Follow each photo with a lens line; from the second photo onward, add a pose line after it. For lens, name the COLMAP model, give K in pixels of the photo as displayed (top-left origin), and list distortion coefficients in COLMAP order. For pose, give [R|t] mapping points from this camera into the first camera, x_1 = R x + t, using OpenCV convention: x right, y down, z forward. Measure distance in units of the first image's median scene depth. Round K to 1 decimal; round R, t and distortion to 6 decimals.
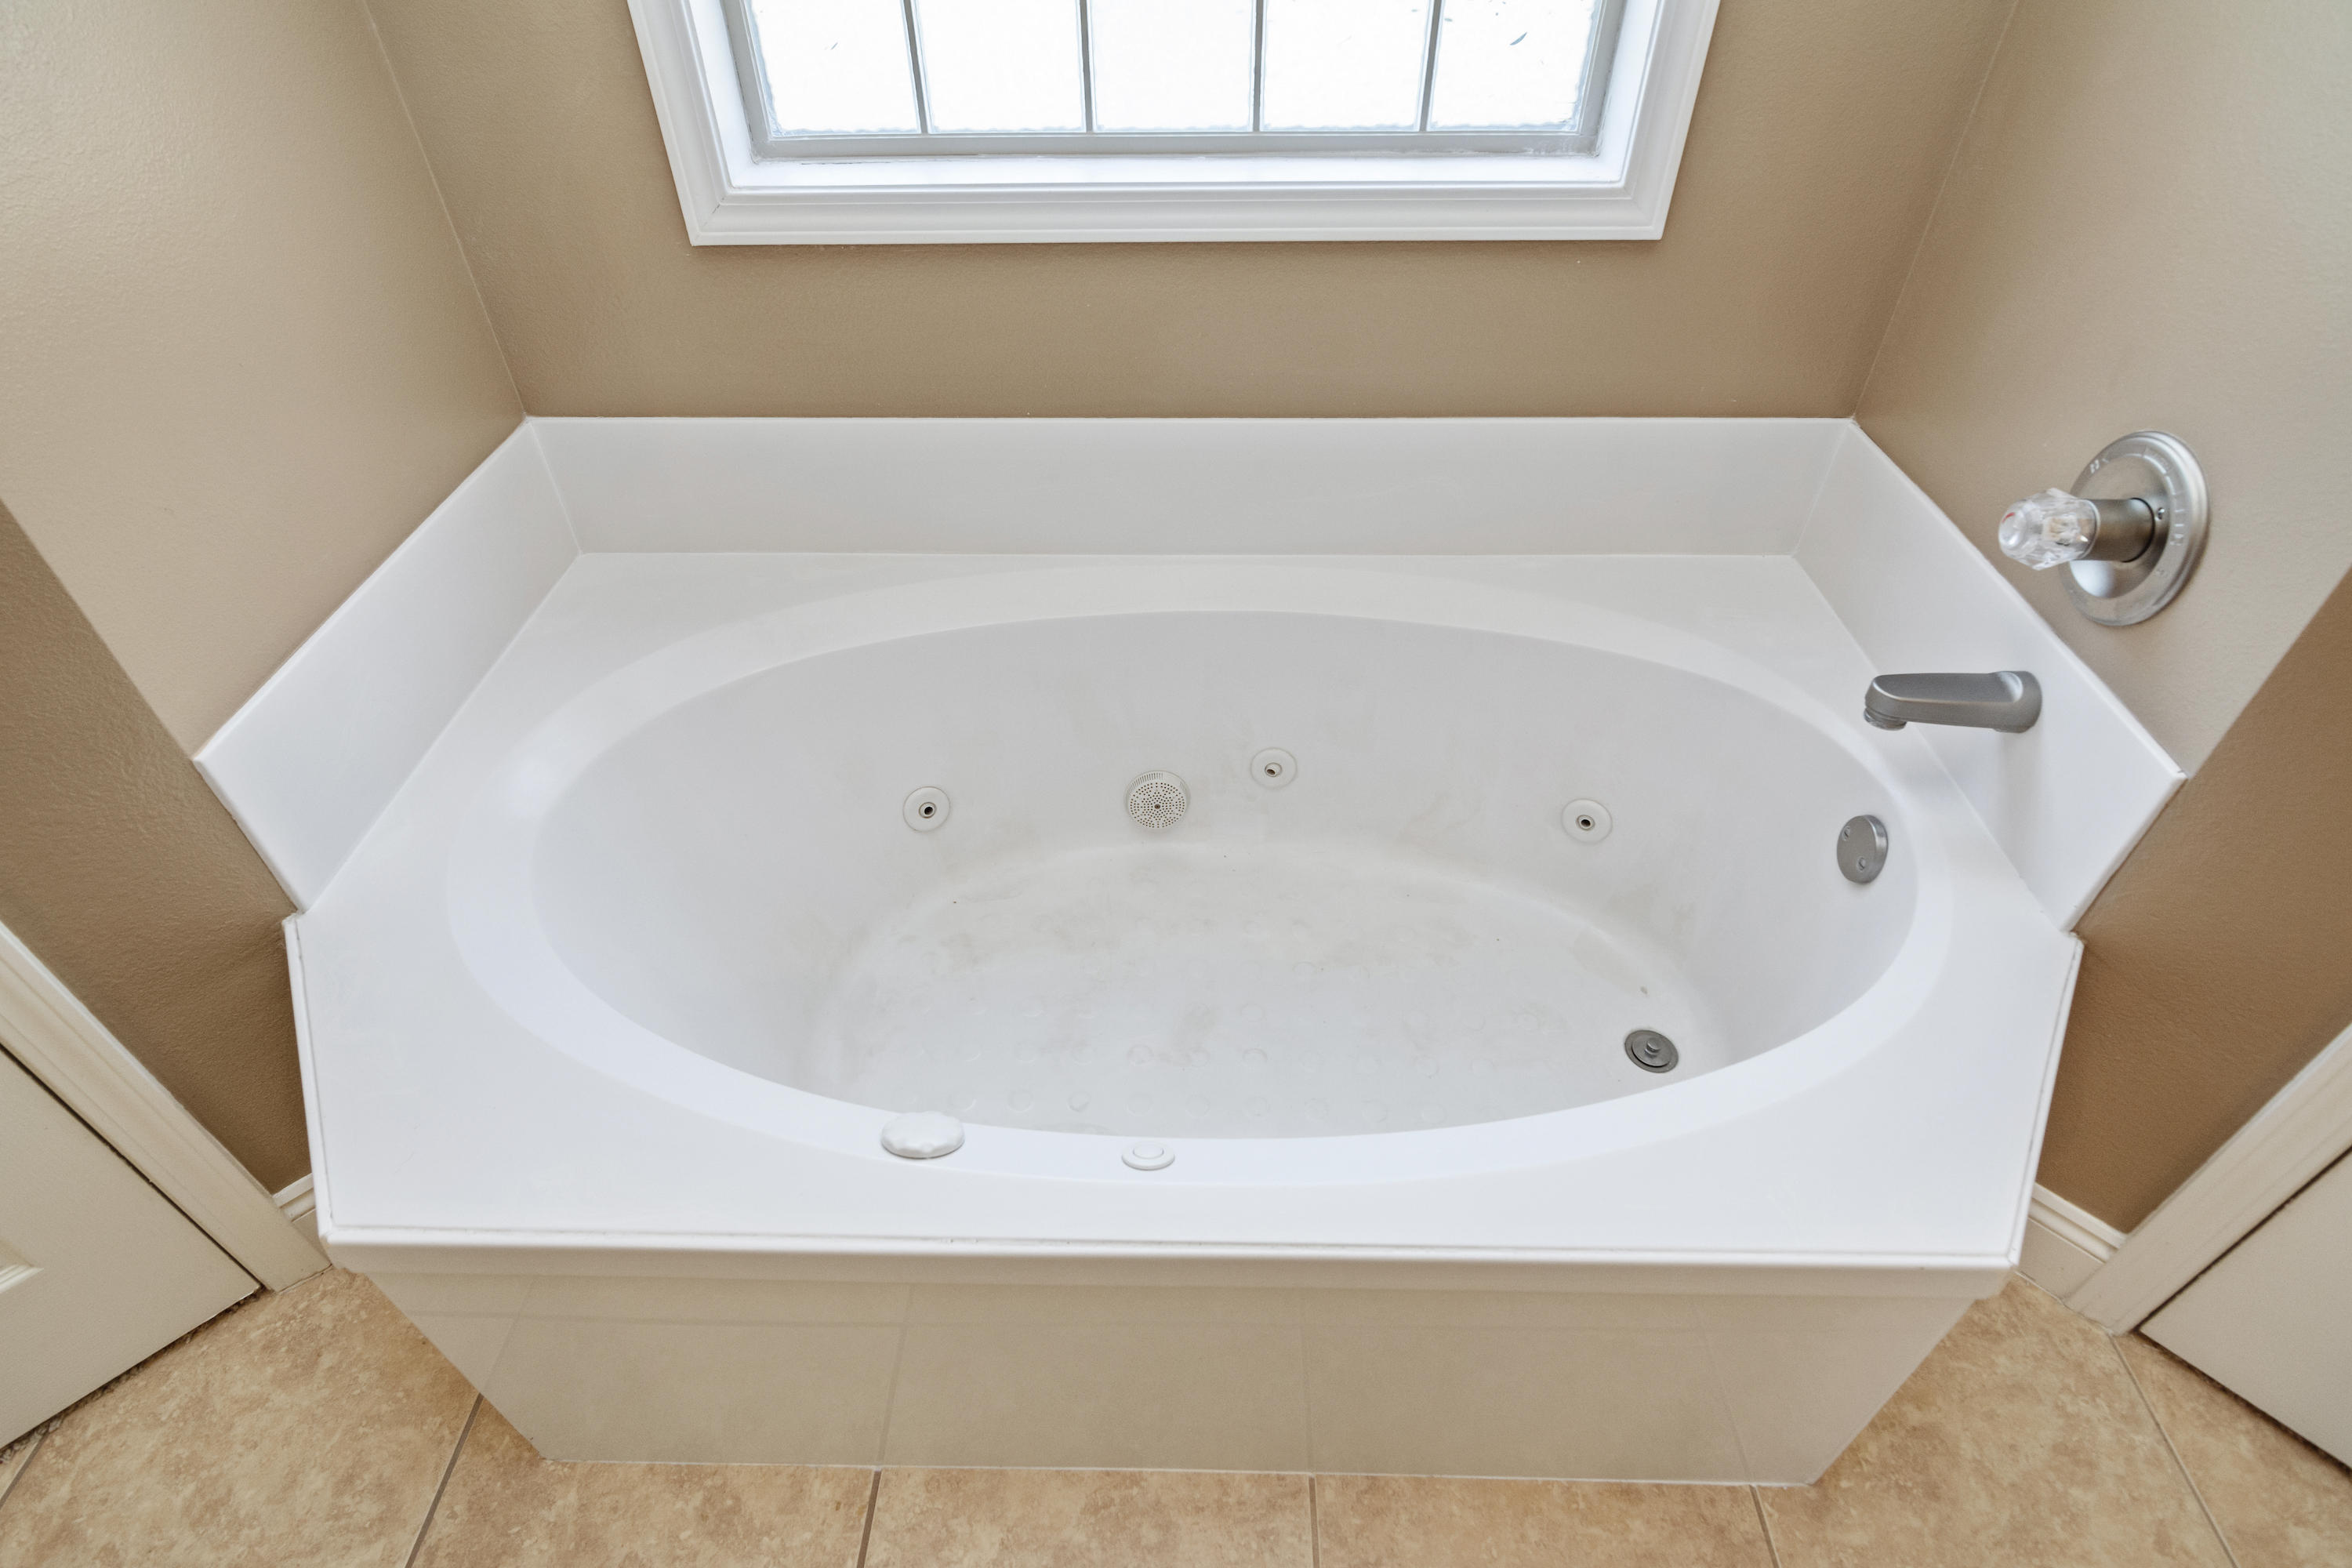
lens RADIAL K [[1184.4, 0, 1177.2], [0, 1184.4, 780.5], [0, 0, 1]] dist [-0.001801, -0.000606]
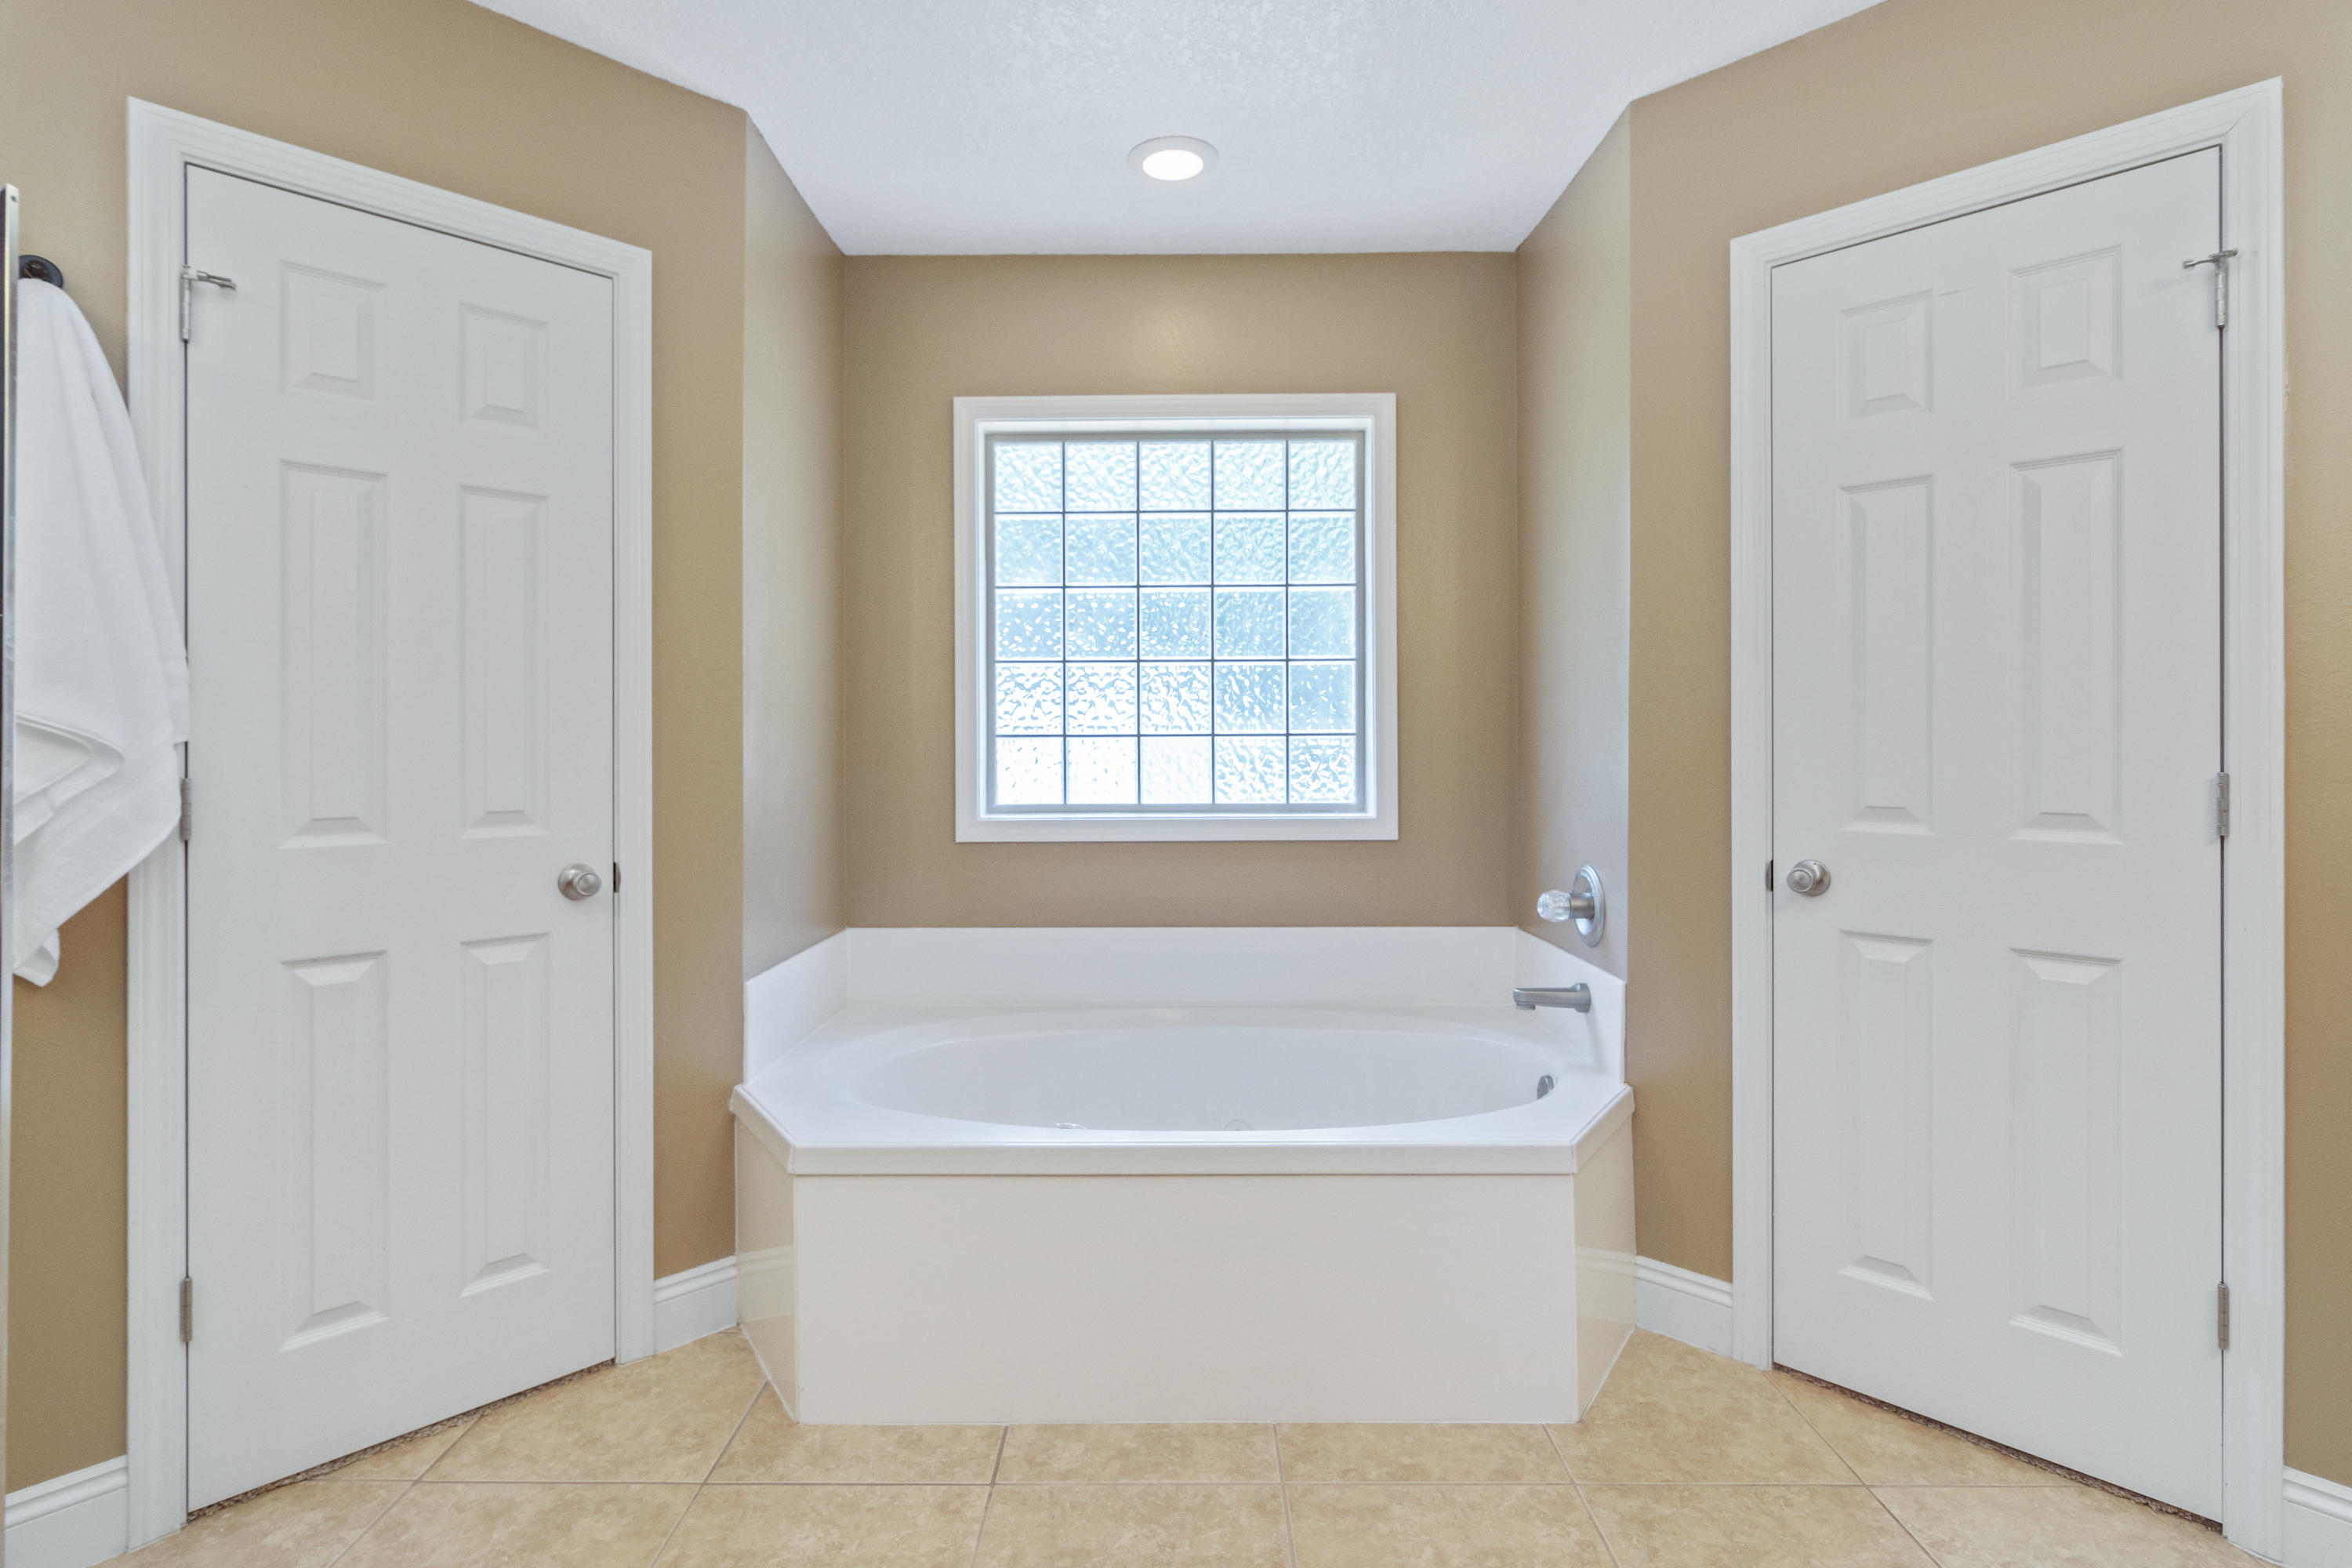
lens RADIAL K [[1151.1, 0, 1181.0], [0, 1151.1, 776.2], [0, 0, 1]] dist [-0.008255, 0.002578]
pose [[0.999633, 0.004132, 0.026775, -0.059993], [0.014312, 0.758610, -0.651388, 0.929633], [-0.023003, 0.651532, 0.758272, -0.766989]]
